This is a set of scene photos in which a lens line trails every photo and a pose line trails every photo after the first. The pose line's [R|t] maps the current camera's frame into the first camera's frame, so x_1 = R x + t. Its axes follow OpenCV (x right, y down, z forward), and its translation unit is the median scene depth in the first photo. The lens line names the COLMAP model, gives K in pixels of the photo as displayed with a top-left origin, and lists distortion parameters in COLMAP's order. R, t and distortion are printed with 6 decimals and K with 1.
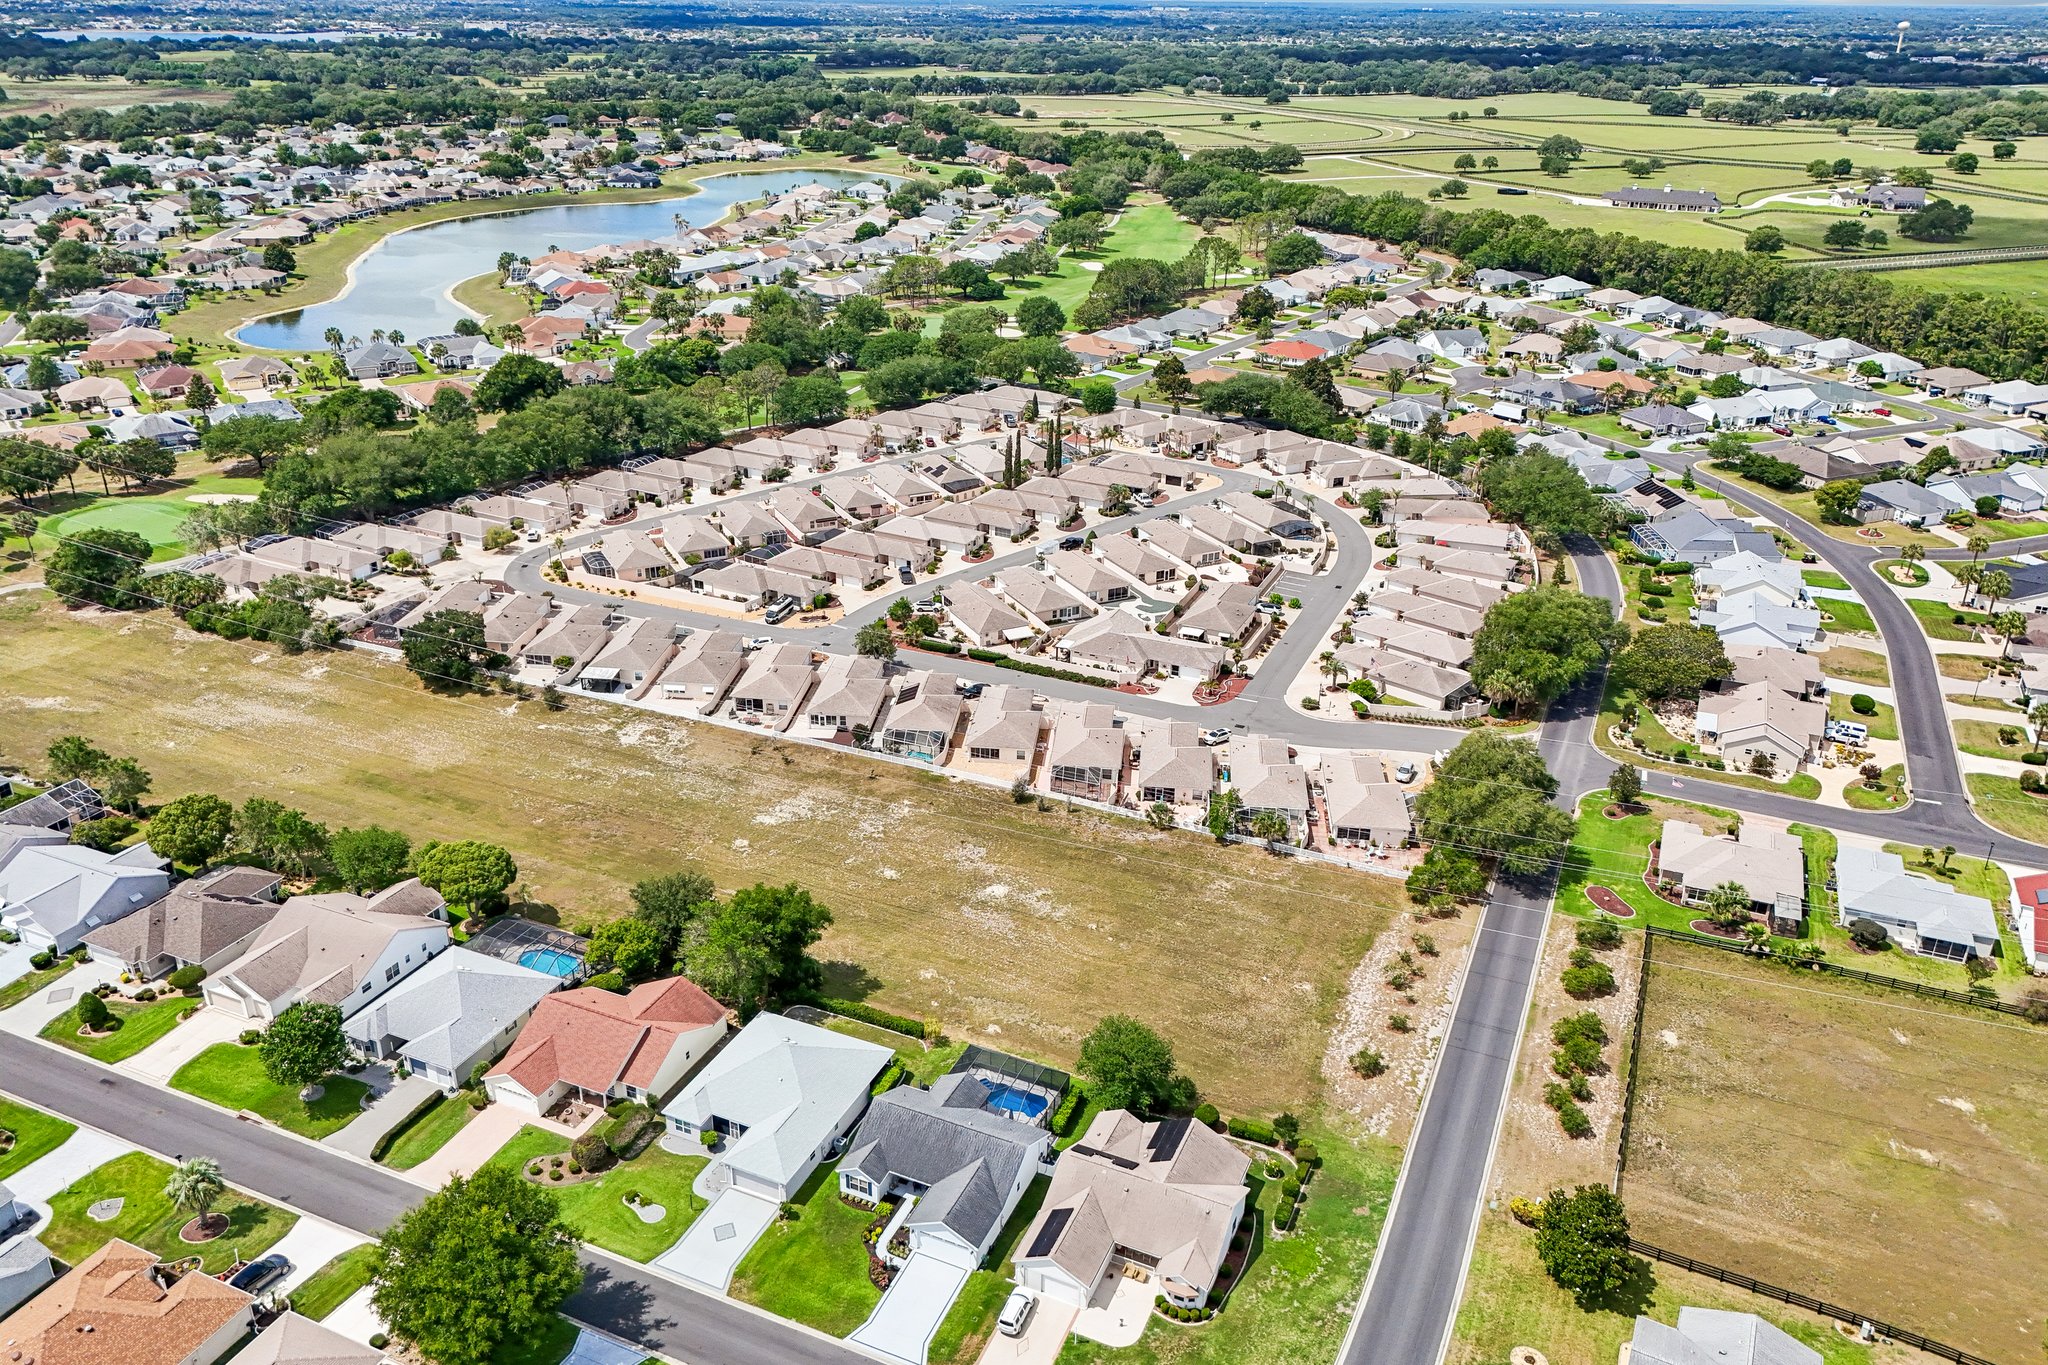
lens RADIAL K [[1508.4, 0, 1024.0], [0, 1508.4, 682.5], [0, 0, 1]] dist [0.063208, -0.059570]
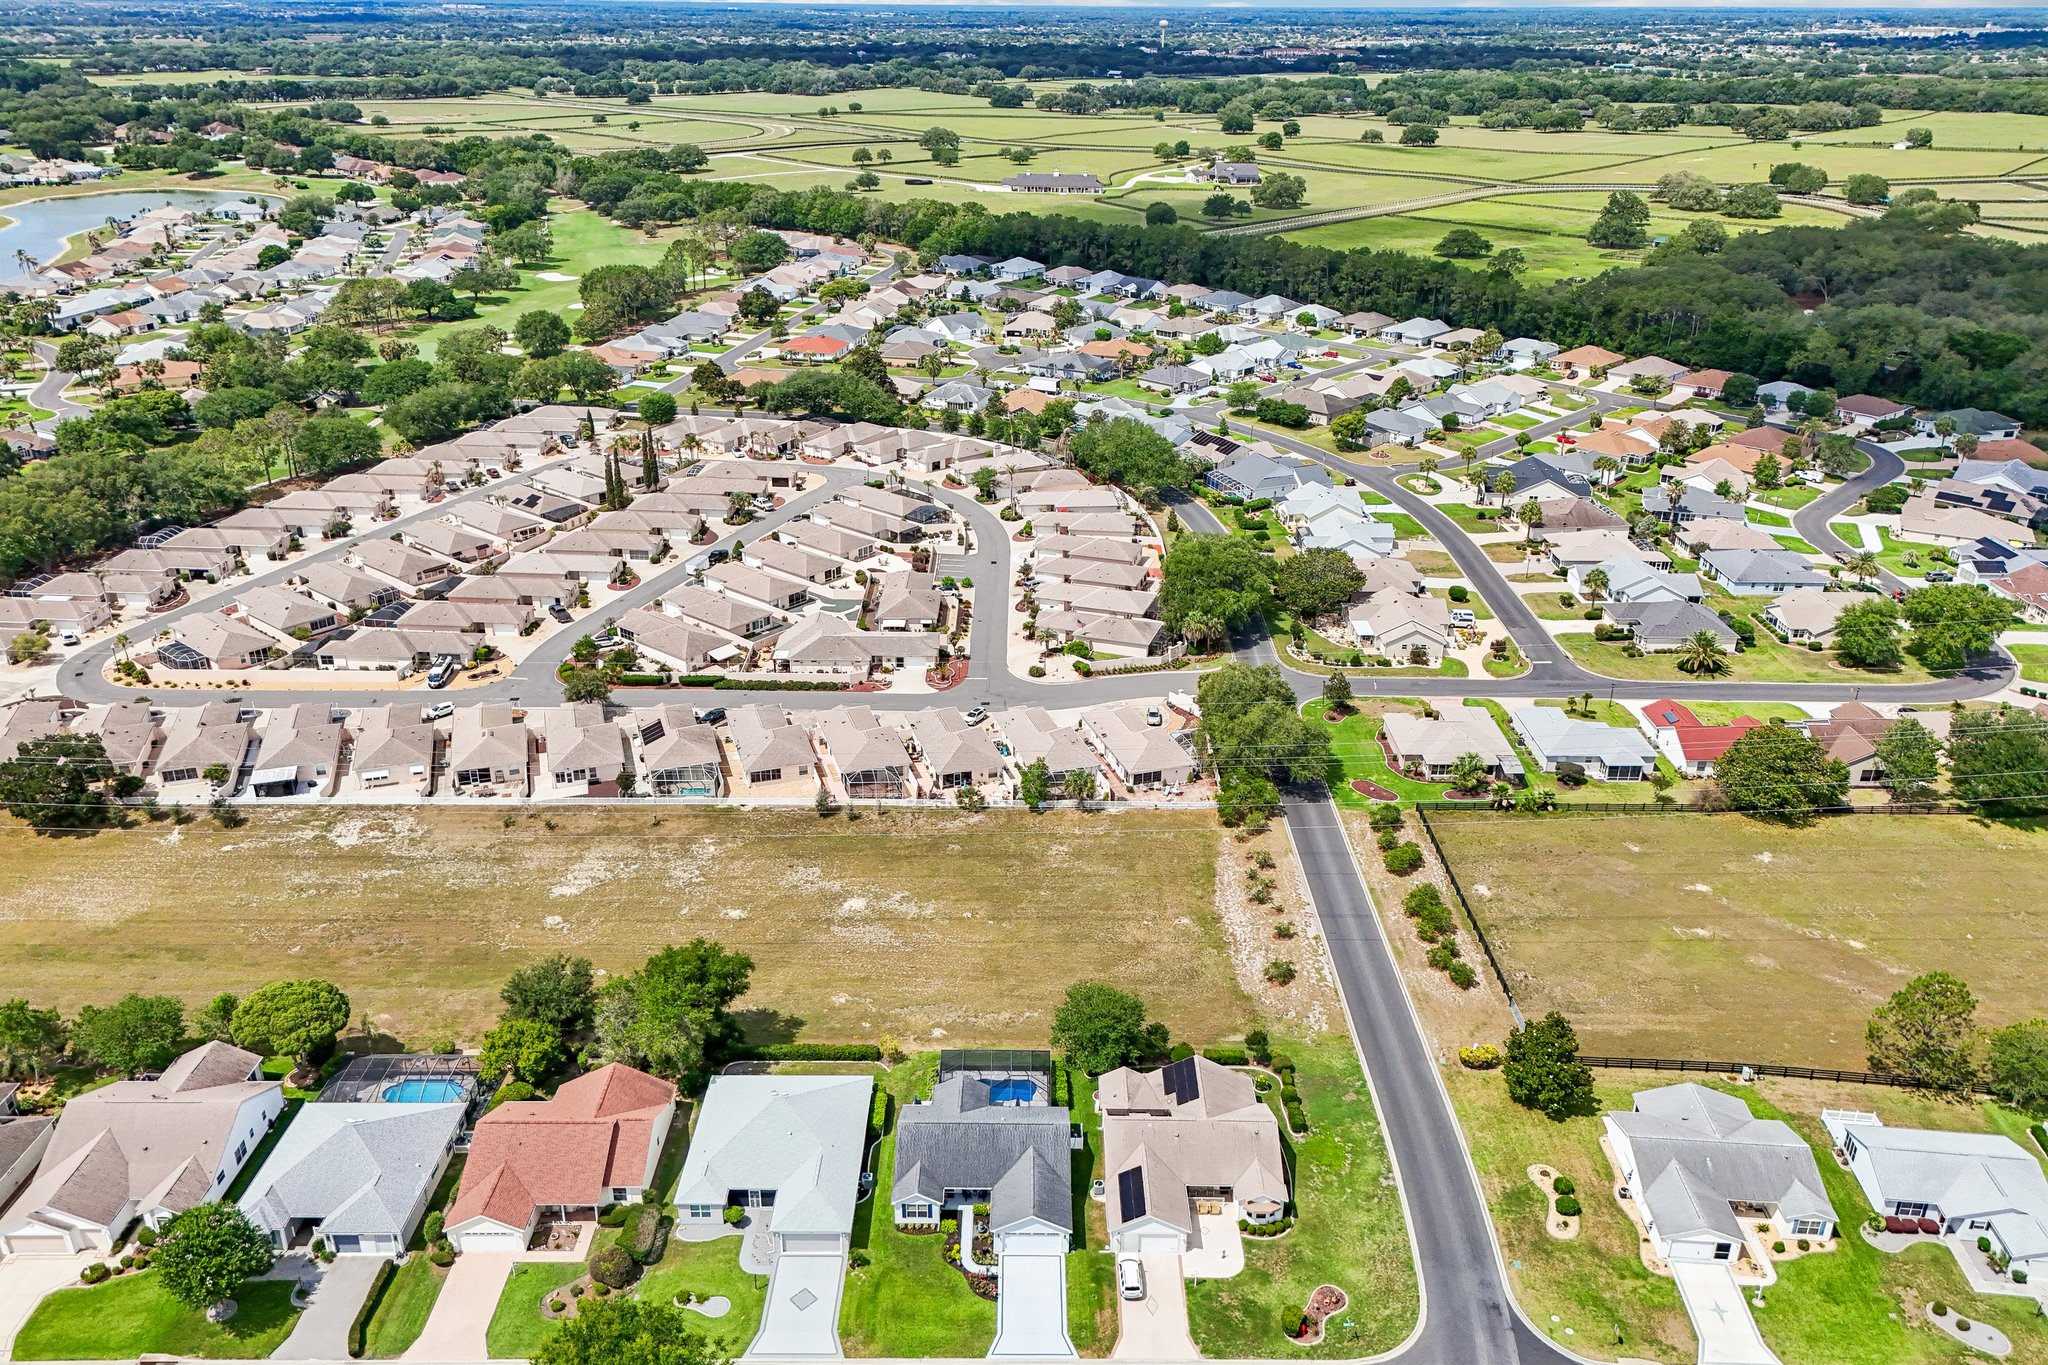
lens RADIAL K [[1508.4, 0, 1024.0], [0, 1508.4, 682.5], [0, 0, 1]] dist [0.063208, -0.059570]
pose [[0.914101, -0.170454, 0.367919, -0.168479], [0.170246, 0.984839, 0.033291, -0.012036], [-0.368015, 0.032206, 0.929262, 0.026764]]
